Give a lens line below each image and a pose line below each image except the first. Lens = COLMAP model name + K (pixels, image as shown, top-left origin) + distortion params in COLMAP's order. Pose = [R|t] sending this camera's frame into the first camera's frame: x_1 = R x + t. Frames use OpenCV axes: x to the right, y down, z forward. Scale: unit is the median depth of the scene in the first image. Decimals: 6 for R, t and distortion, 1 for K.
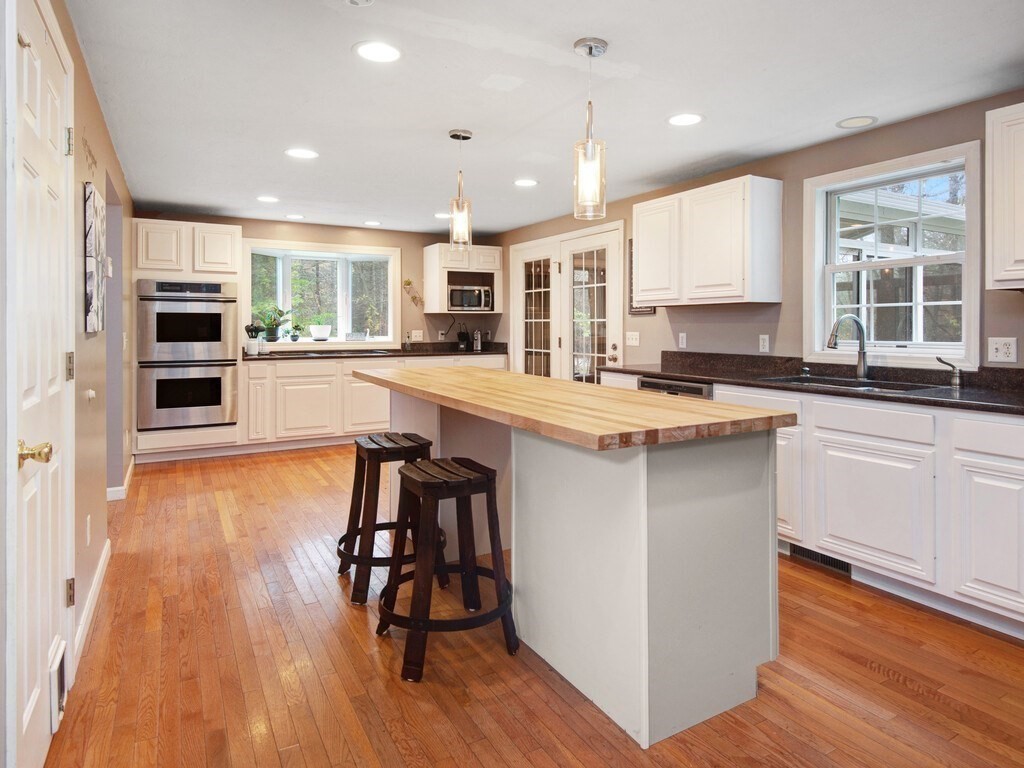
lens RADIAL K [[613.2, 0, 512.0], [0, 613.2, 384.0], [0, 0, 1]] dist [0.000129, 0.000134]
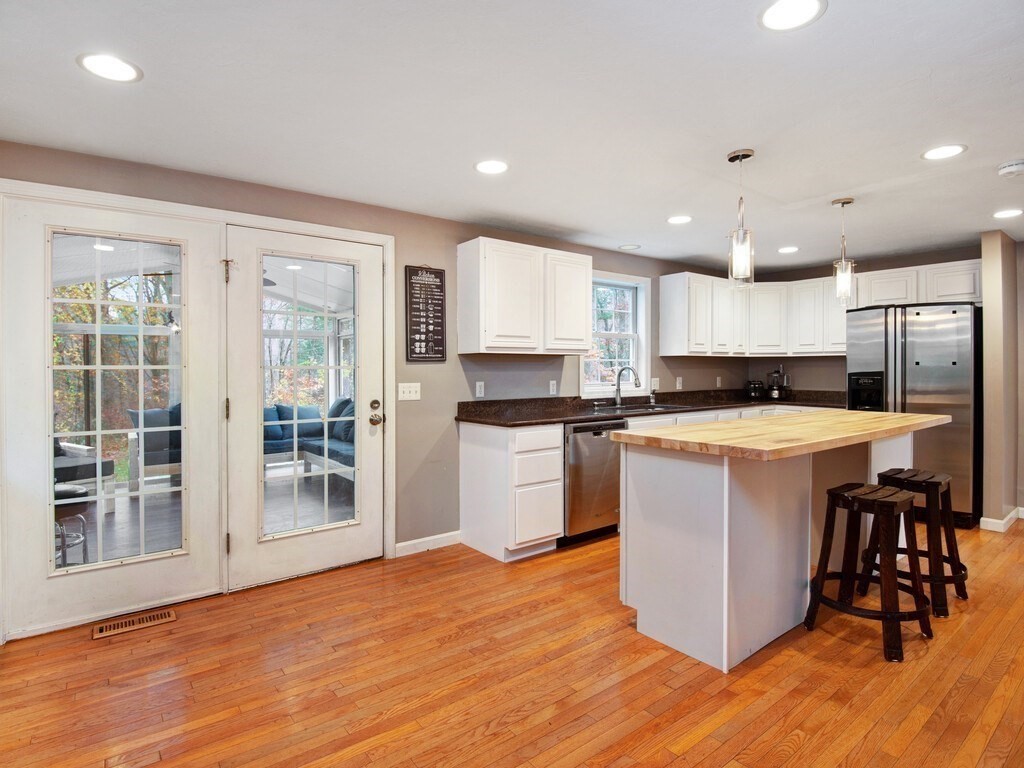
lens RADIAL K [[552.3, 0, 519.9], [0, 552.3, 379.1], [0, 0, 1]] dist [-0.017666, -0.000970]
pose [[-0.171011, -0.016010, 0.985139, -0.428149], [0.097350, 0.994701, 0.033065, -0.079348], [-0.980448, 0.101558, -0.168546, 0.782396]]
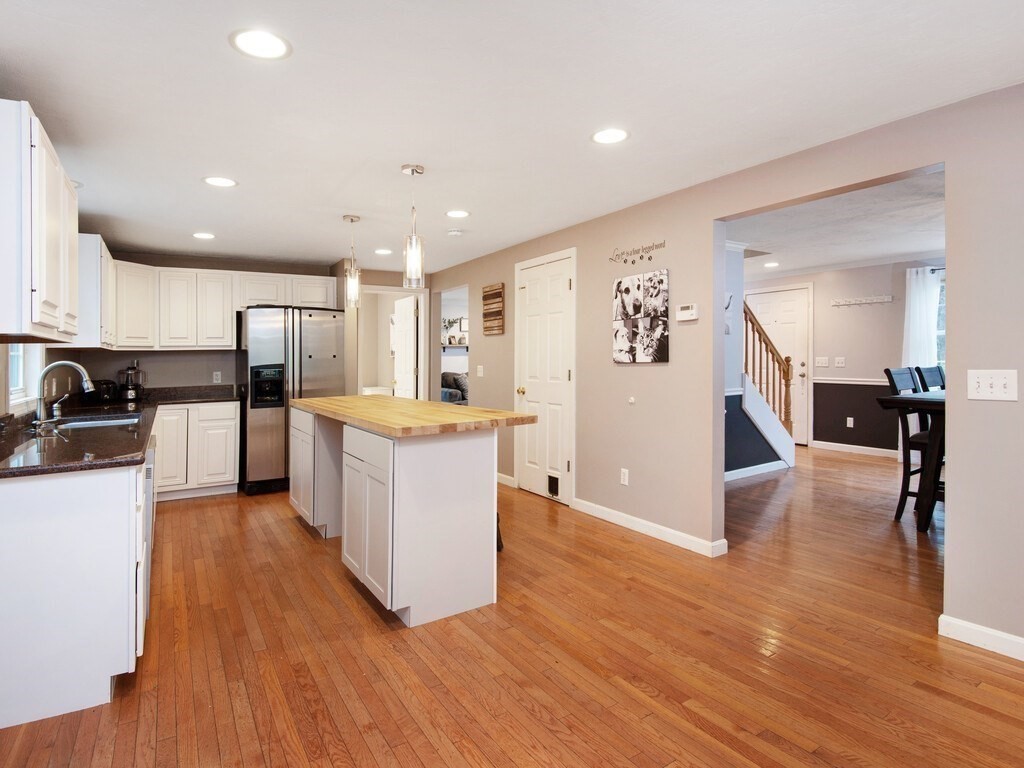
lens RADIAL K [[552.3, 0, 519.9], [0, 552.3, 379.1], [0, 0, 1]] dist [-0.017666, -0.000970]
pose [[-0.997075, 0.024877, -0.072265, -0.097327], [0.014722, 0.990351, 0.137801, -0.103837], [0.074996, 0.136334, -0.987820, 1.024071]]
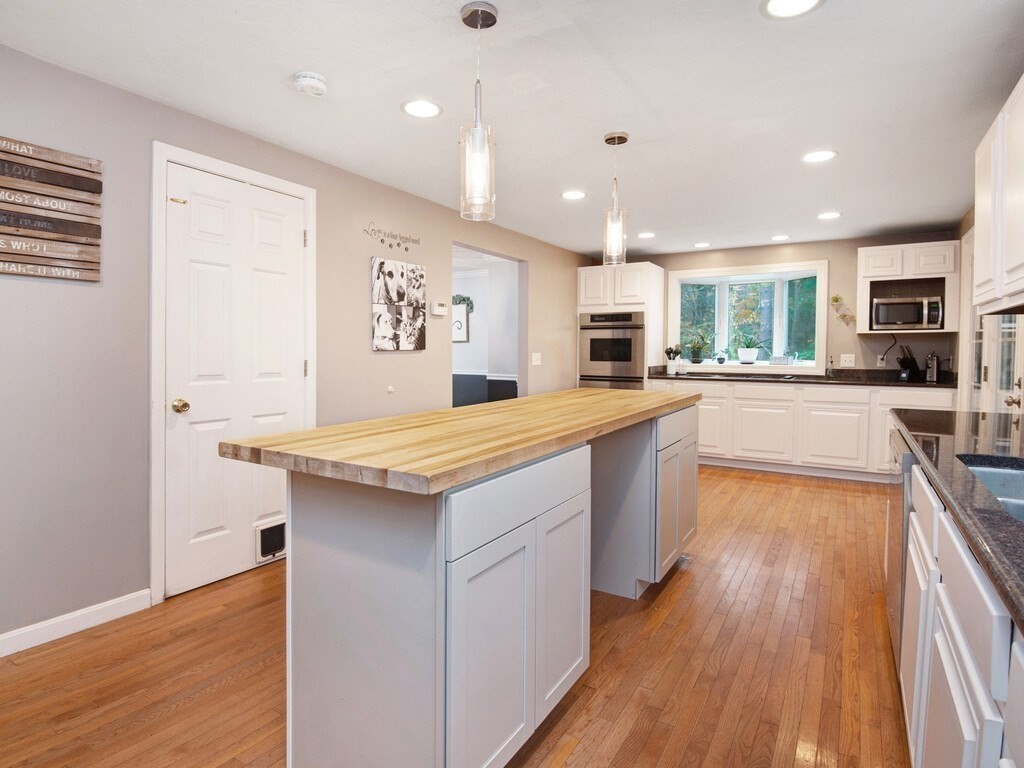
lens RADIAL K [[542.6, 0, 514.0], [0, 542.6, 414.6], [0, 0, 1]] dist [-0.003375, -0.000960]
pose [[0.489471, 0.104616, -0.865722, 0.313904], [-0.086826, 0.993691, 0.070990, -0.019688], [0.867686, 0.040420, 0.495466, 0.253654]]
